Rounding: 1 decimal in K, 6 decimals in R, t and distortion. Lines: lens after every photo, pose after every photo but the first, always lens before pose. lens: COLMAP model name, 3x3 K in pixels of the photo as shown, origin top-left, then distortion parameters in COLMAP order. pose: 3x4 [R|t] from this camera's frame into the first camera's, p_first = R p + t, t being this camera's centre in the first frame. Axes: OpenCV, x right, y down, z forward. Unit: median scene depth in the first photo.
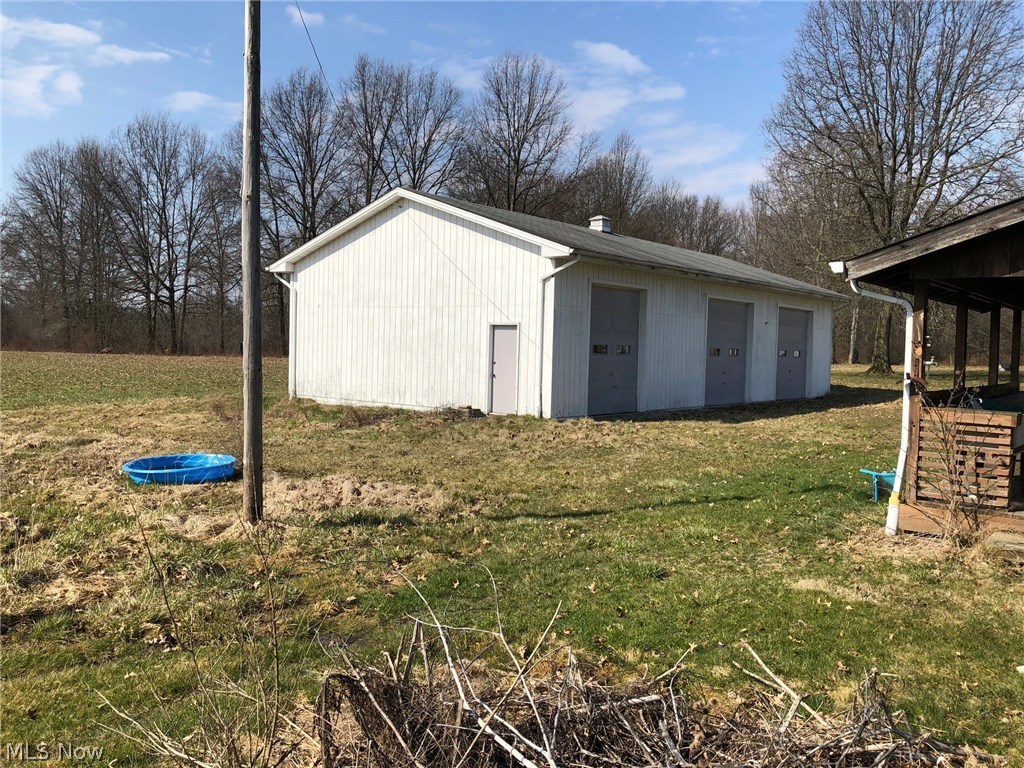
lens RADIAL K [[826.9, 0, 512.0], [0, 826.9, 384.0], [0, 0, 1]] dist [0.003117, -0.002639]
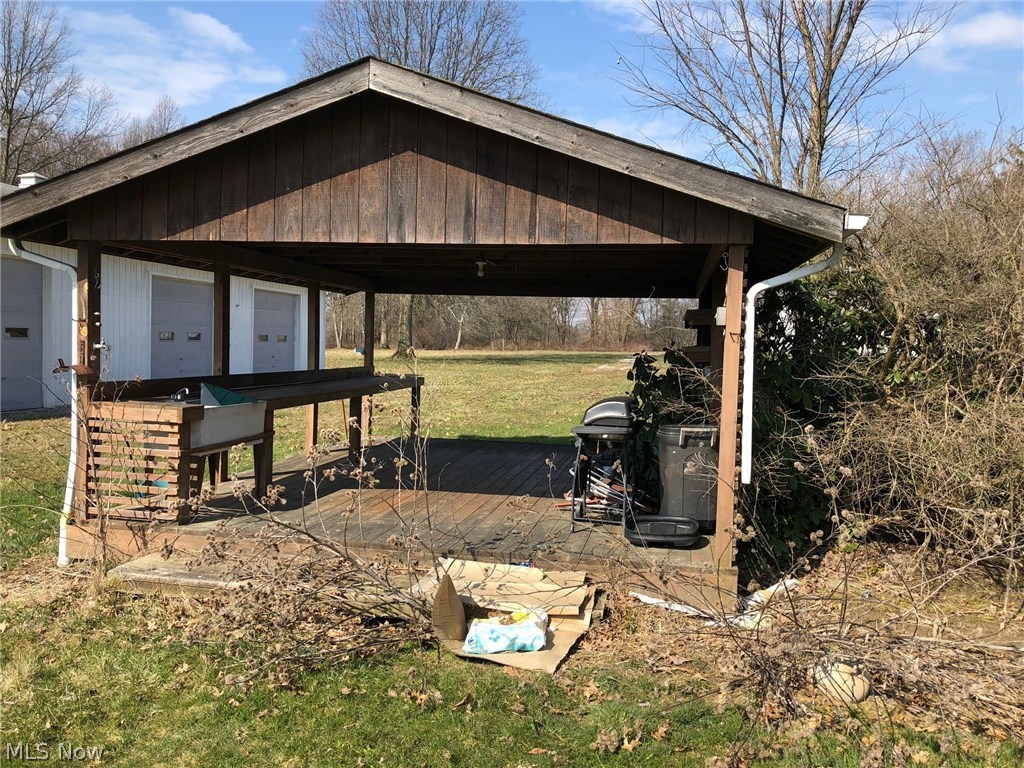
lens RADIAL K [[826.9, 0, 512.0], [0, 826.9, 384.0], [0, 0, 1]] dist [0.003117, -0.002639]
pose [[0.882240, -0.025745, 0.470096, 0.480581], [0.017885, 0.999616, 0.021180, 0.001265], [-0.470460, -0.010278, 0.882361, 0.109050]]
